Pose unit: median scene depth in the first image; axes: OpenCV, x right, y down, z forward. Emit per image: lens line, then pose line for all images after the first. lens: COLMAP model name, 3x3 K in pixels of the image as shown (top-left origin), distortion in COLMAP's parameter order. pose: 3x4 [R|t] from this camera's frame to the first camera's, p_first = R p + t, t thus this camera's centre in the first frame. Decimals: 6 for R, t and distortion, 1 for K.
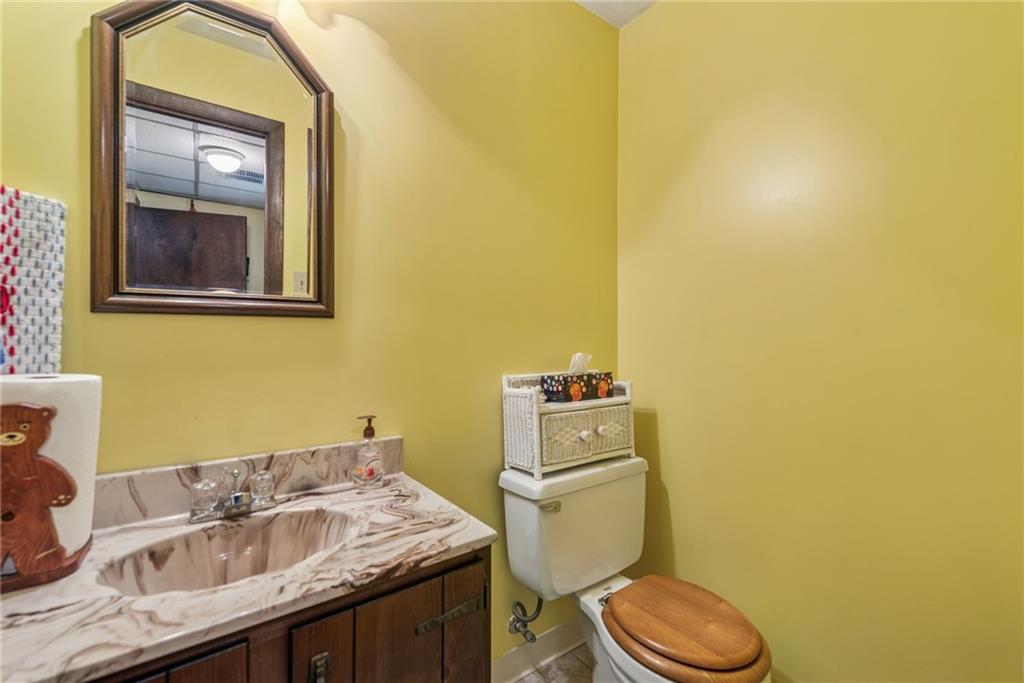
lens RADIAL K [[410.6, 0, 512.7], [0, 410.6, 344.6], [0, 0, 1]] dist [0.000198, -0.000219]
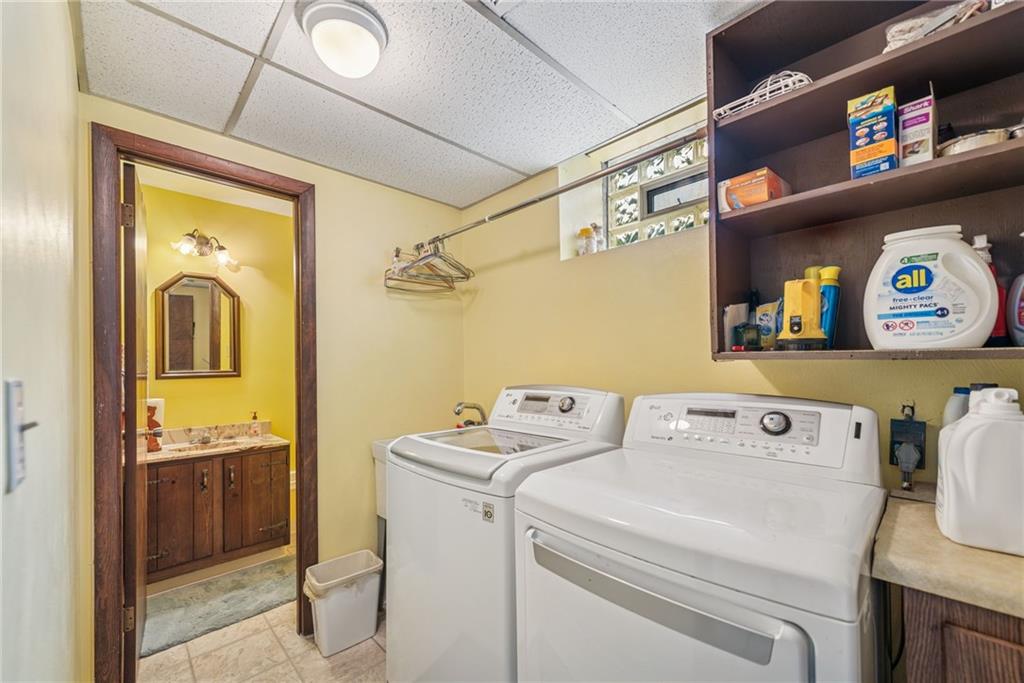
lens RADIAL K [[403.9, 0, 526.2], [0, 403.9, 368.1], [0, 0, 1]] dist [-0.000157, -0.000032]
pose [[0.990386, -0.013099, 0.137713, 1.112899], [0.013436, 0.999909, -0.001519, -0.096258], [-0.137681, 0.003355, 0.990471, -1.991878]]
